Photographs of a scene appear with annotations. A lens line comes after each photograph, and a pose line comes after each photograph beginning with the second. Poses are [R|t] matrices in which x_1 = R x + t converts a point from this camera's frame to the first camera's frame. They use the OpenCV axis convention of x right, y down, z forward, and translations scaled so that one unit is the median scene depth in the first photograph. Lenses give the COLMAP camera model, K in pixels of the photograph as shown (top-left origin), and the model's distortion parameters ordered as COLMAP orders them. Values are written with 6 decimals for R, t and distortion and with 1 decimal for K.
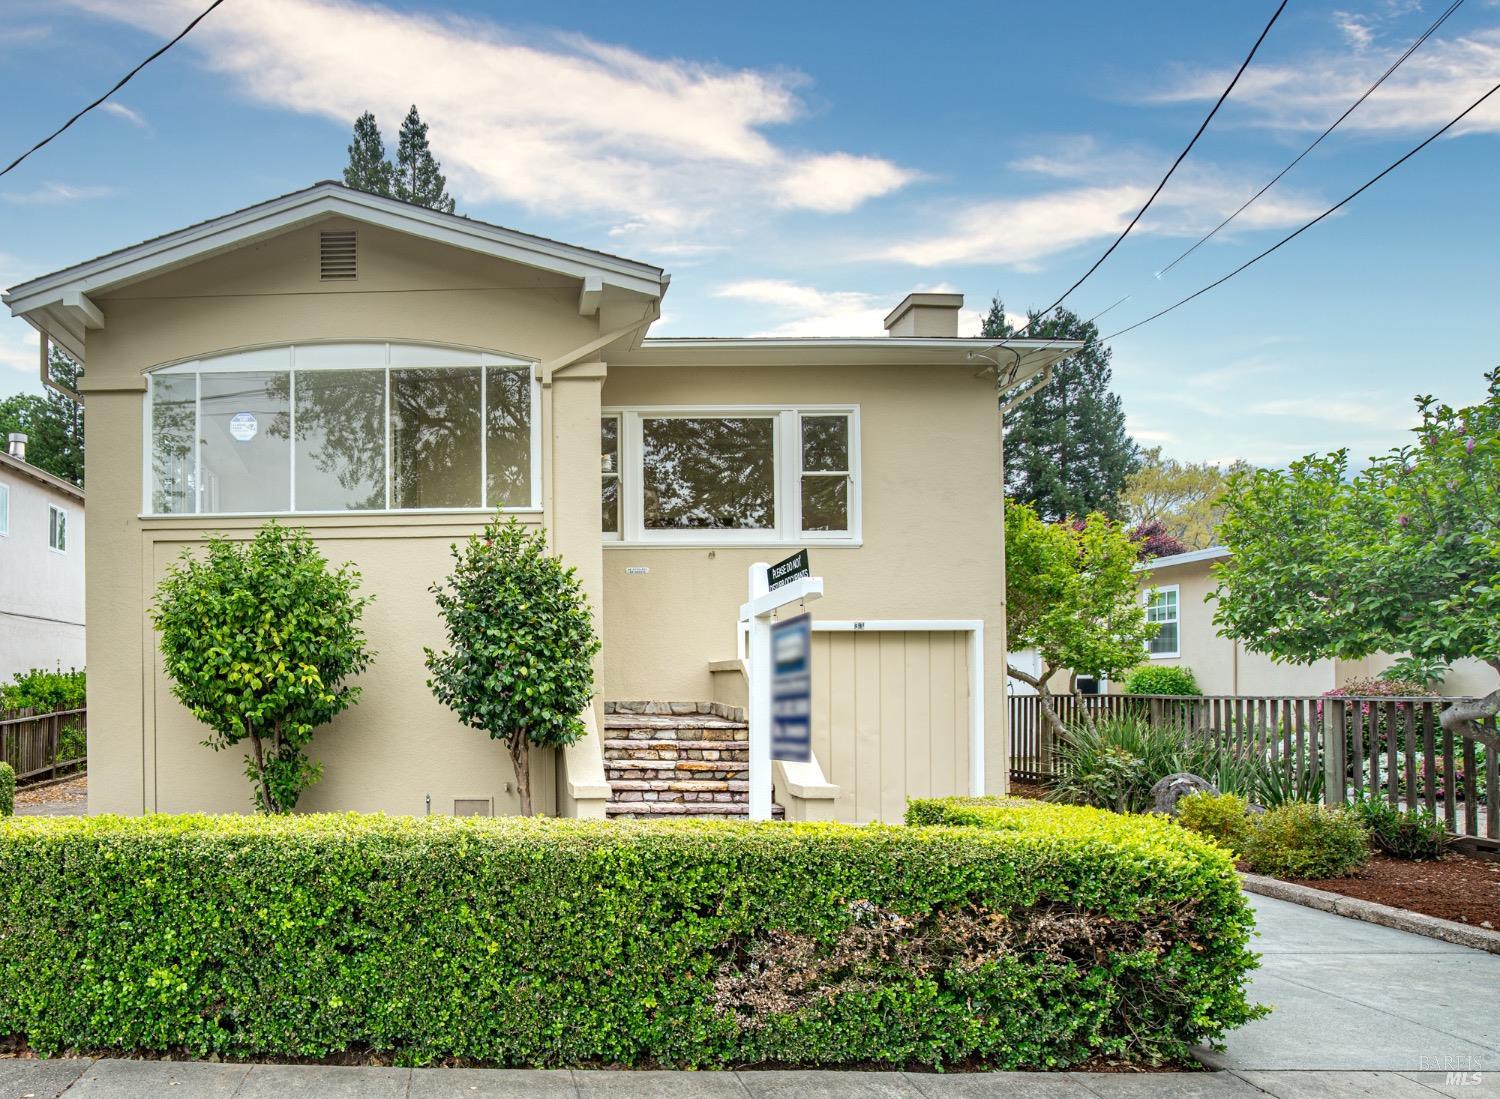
lens RADIAL K [[1133.1, 0, 746.5], [0, 1133.1, 635.6], [0, 0, 1]] dist [-0.052268, -0.001809]
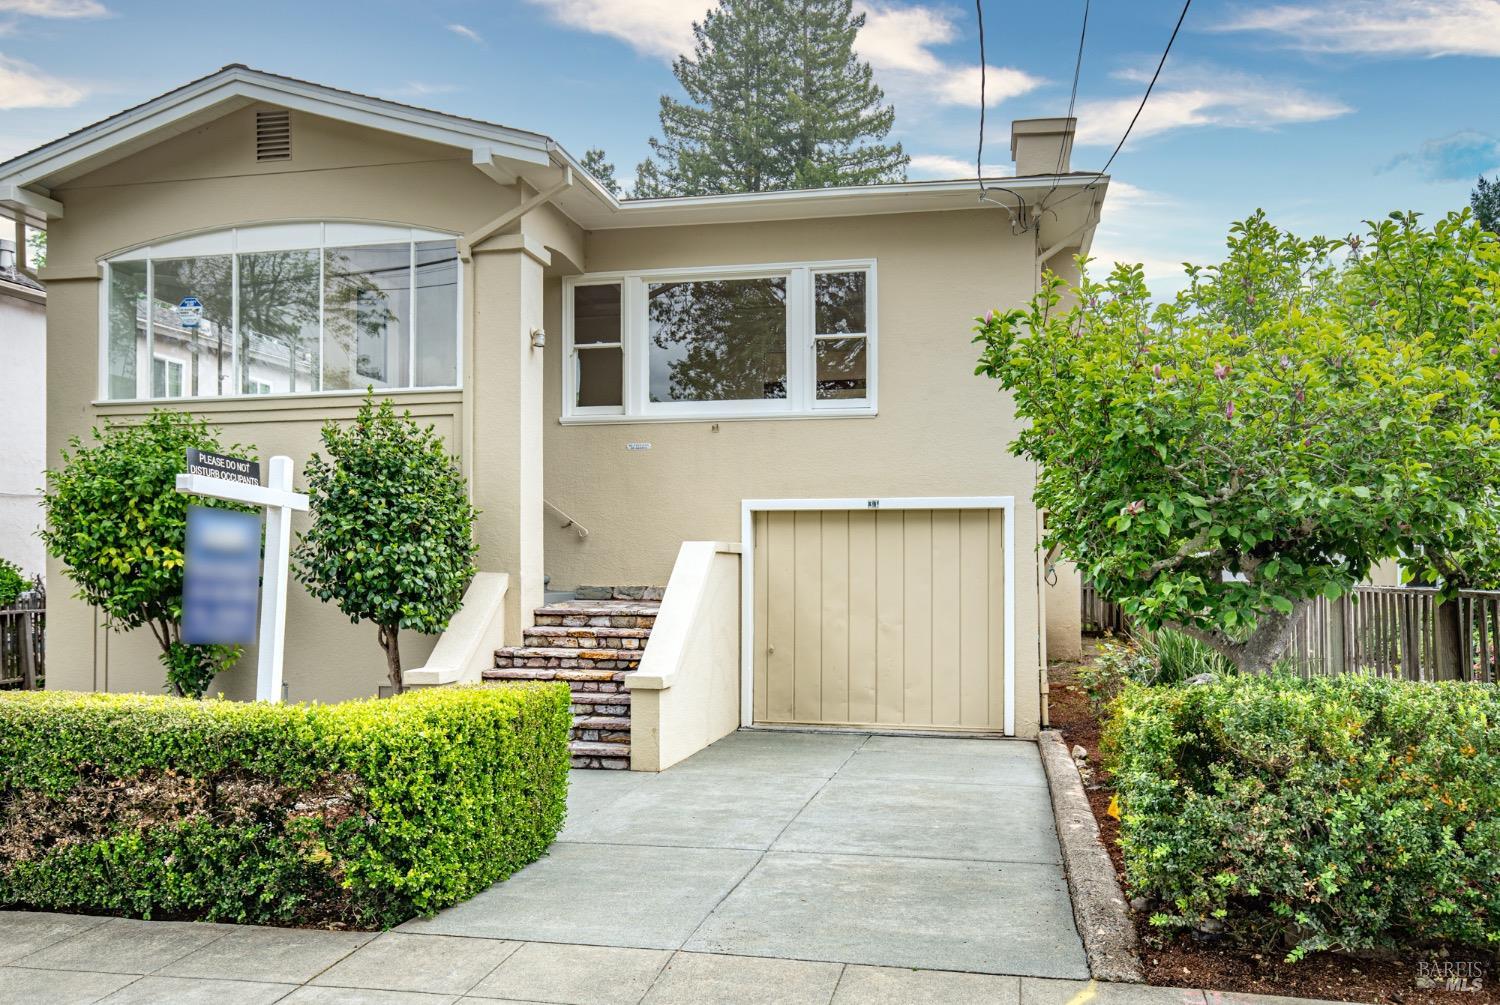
lens RADIAL K [[1292.8, 0, 750.0], [0, 1292.8, 502.5], [0, 0, 1]] dist [0.002550, 0.008472]
pose [[0.980958, -0.007605, -0.194070, 0.277902], [0.006243, 0.999951, -0.007629, -0.003578], [0.194118, 0.006272, 0.980958, -0.041698]]
